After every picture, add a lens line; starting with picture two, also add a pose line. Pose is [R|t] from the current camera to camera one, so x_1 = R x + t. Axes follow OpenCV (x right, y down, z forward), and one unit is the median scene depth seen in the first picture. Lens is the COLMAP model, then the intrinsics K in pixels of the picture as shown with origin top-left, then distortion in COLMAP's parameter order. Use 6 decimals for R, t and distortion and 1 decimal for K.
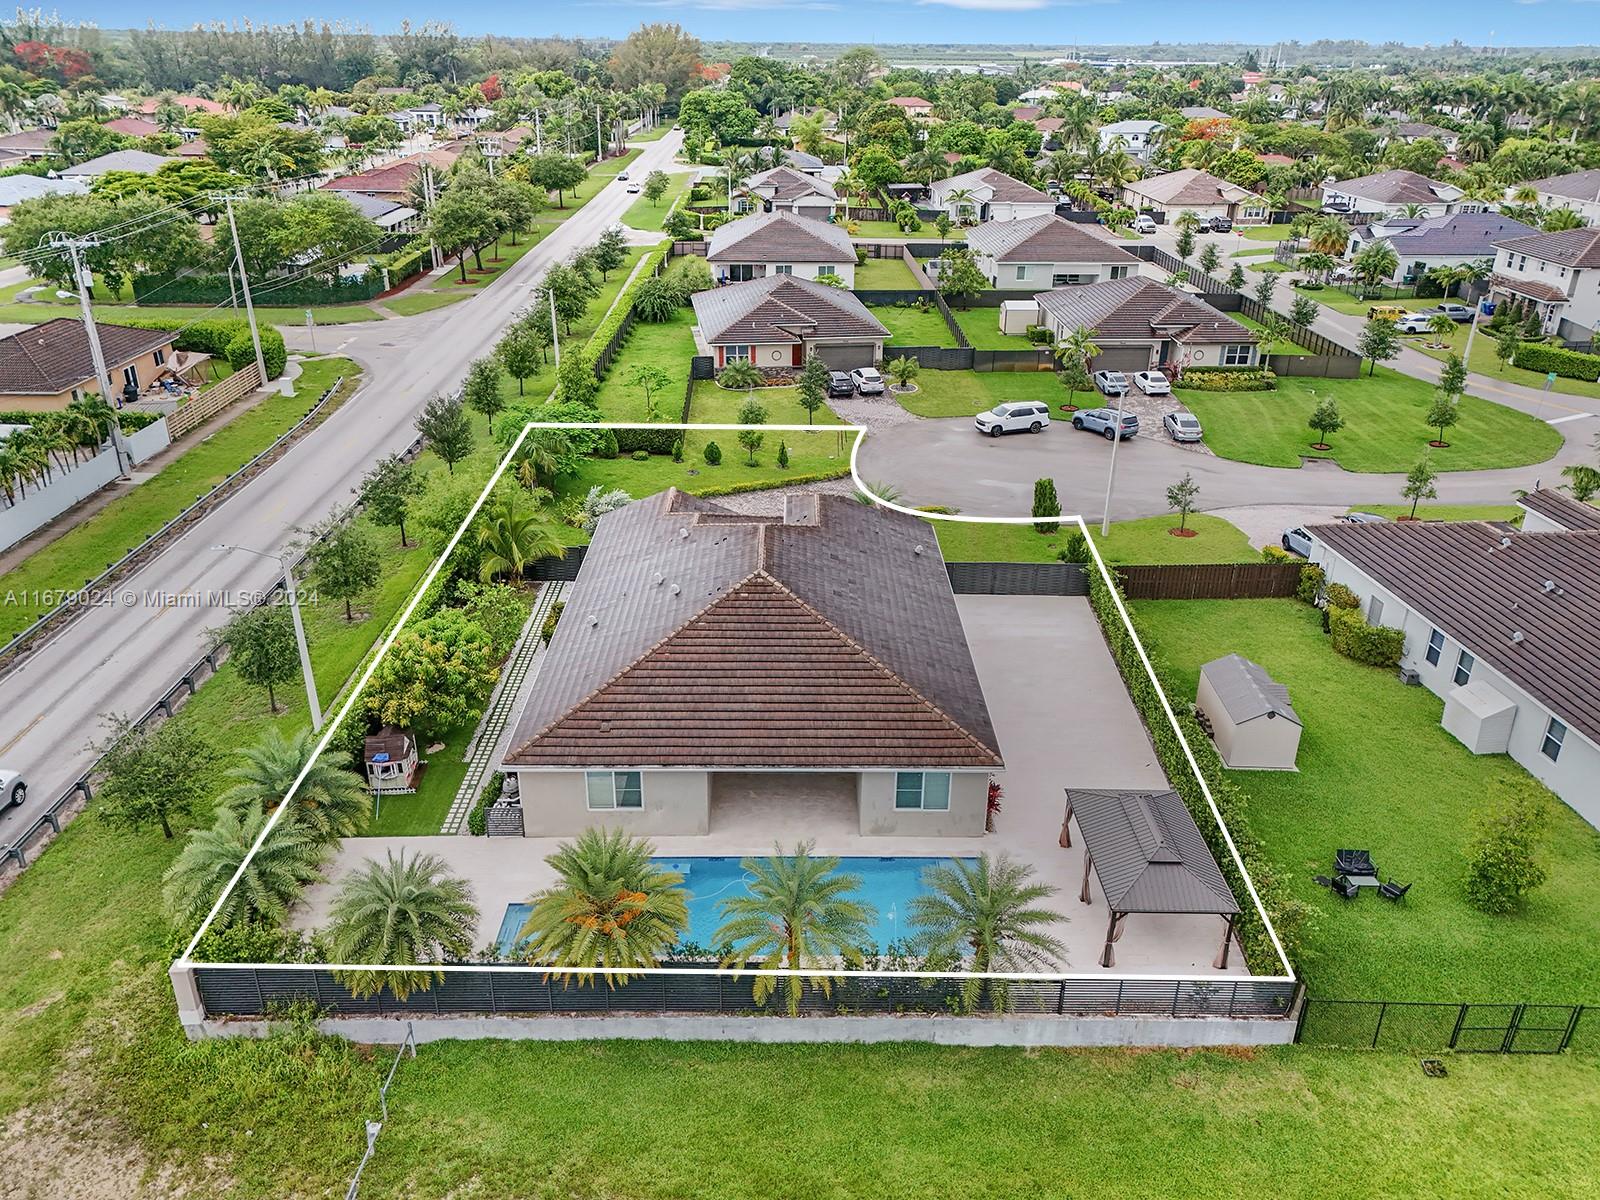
lens RADIAL K [[1172.4, 0, 800.0], [0, 1172.4, 600.0], [0, 0, 1]] dist [0.070424, -0.050093]
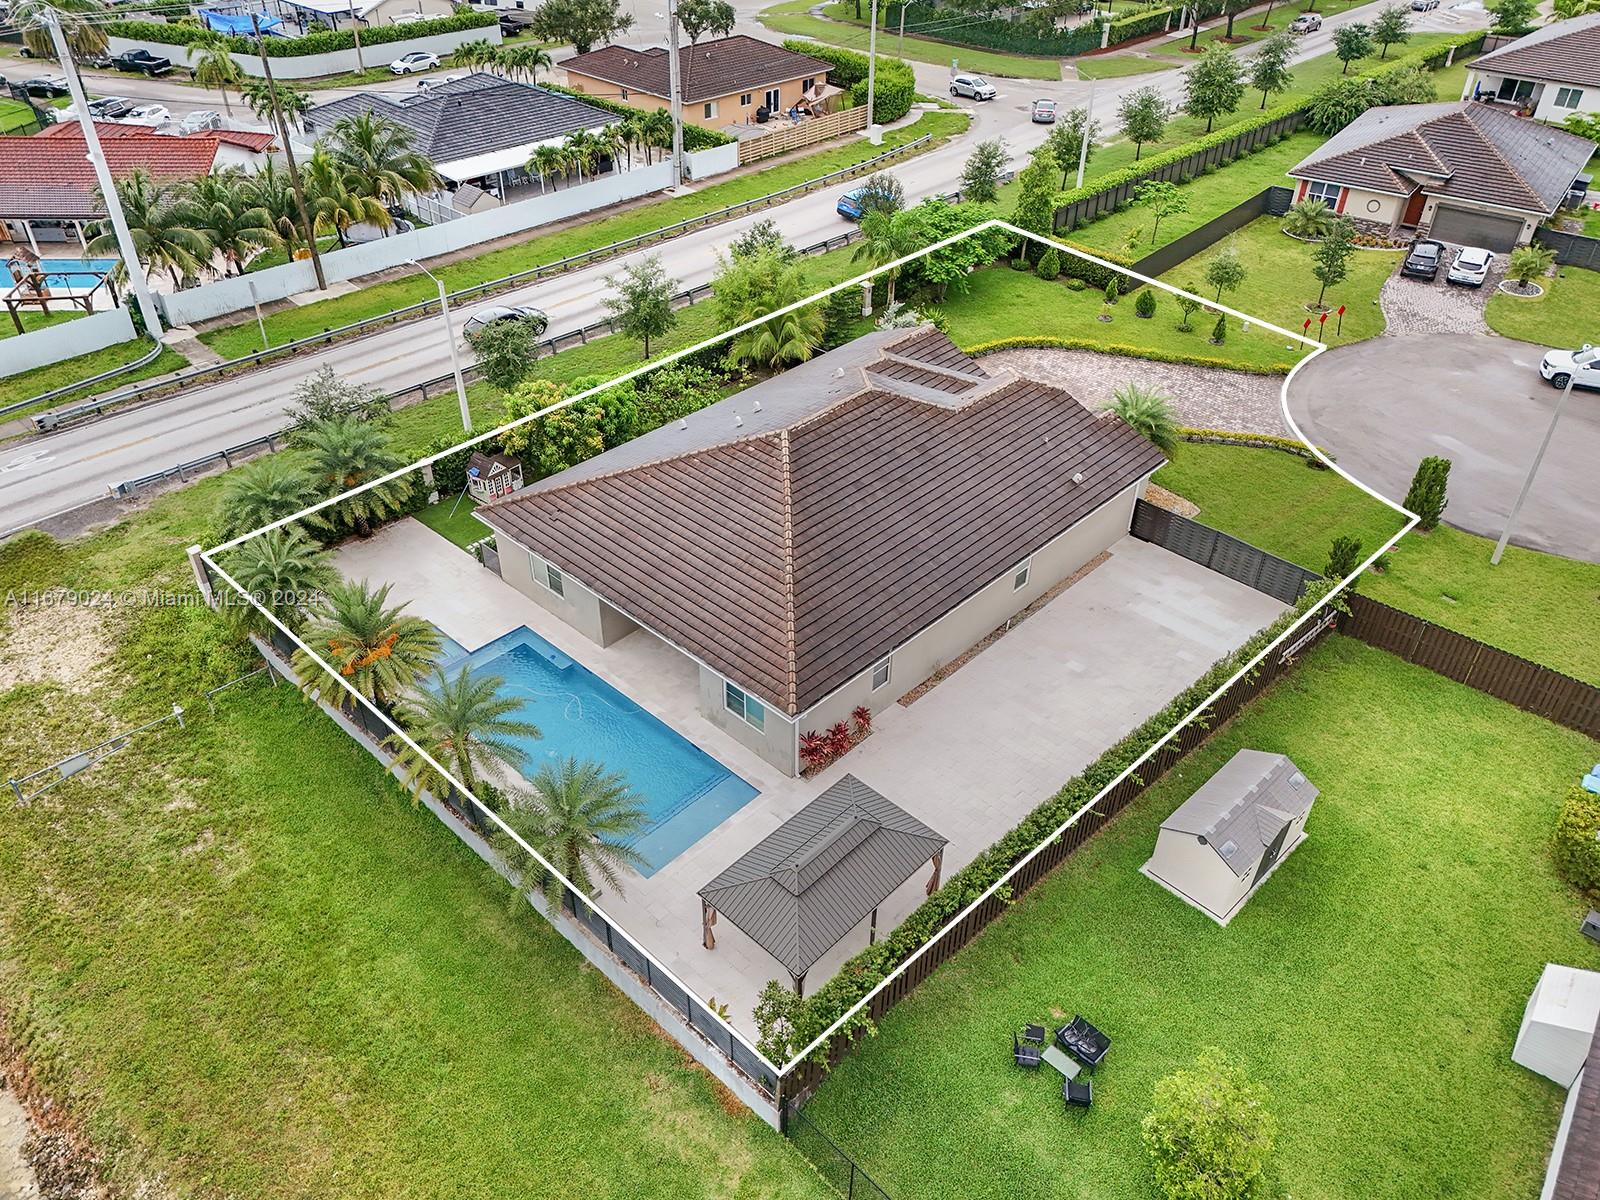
lens RADIAL K [[1158.2, 0, 800.0], [0, 1158.2, 600.0], [0, 0, 1]] dist [0.063884, -0.057443]
pose [[0.724971, 0.414245, -0.550289, 0.314375], [-0.298932, 0.908999, 0.290450, -0.101577], [0.620530, -0.046069, 0.782829, 0.151541]]
